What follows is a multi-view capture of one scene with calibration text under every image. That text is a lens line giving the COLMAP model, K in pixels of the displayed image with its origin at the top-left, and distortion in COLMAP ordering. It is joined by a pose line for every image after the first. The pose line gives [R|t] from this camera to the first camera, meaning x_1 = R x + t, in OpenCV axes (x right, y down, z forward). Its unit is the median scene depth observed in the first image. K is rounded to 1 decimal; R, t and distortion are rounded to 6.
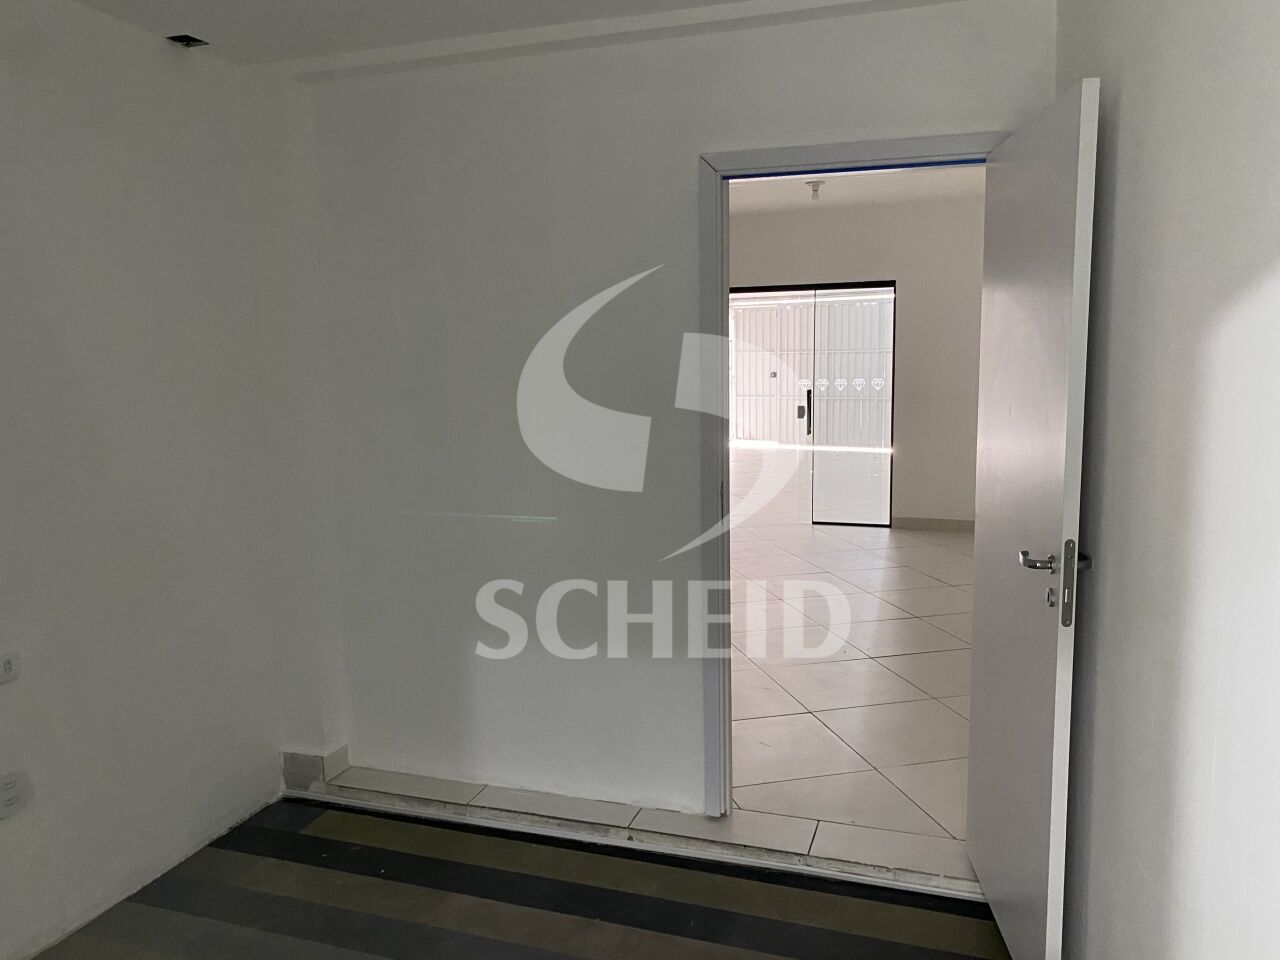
lens RADIAL K [[971.5, 0, 643.2], [0, 971.5, 480.2], [0, 0, 1]] dist [0.250644, -0.000139]
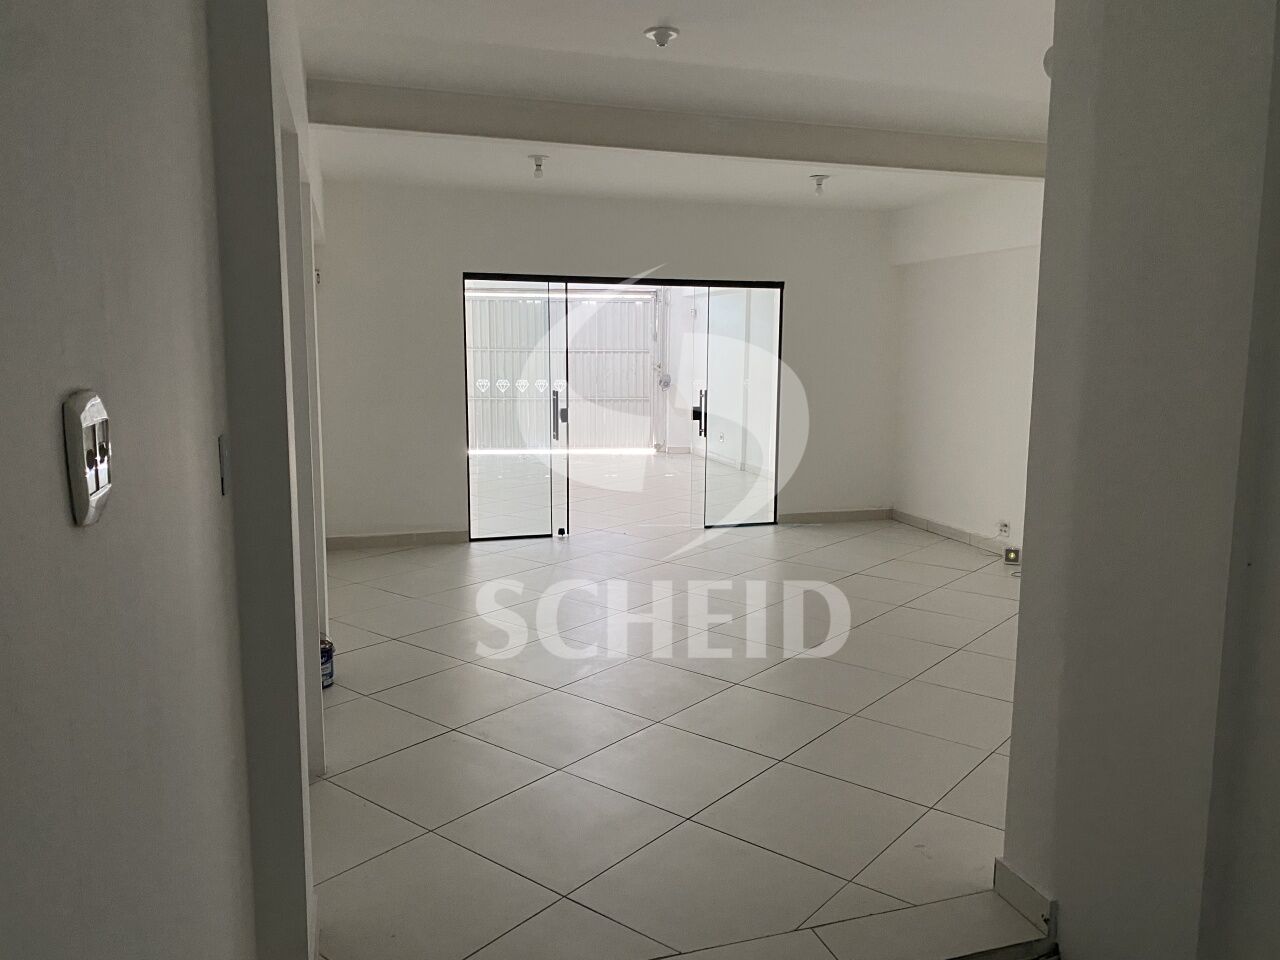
lens RADIAL K [[971.5, 0, 643.2], [0, 971.5, 480.2], [0, 0, 1]] dist [0.250644, -0.000139]
pose [[0.783371, -0.064438, 0.618205, -0.354886], [0.064348, 0.997675, 0.022451, -0.021947], [-0.618215, 0.022193, 0.785696, 0.213340]]
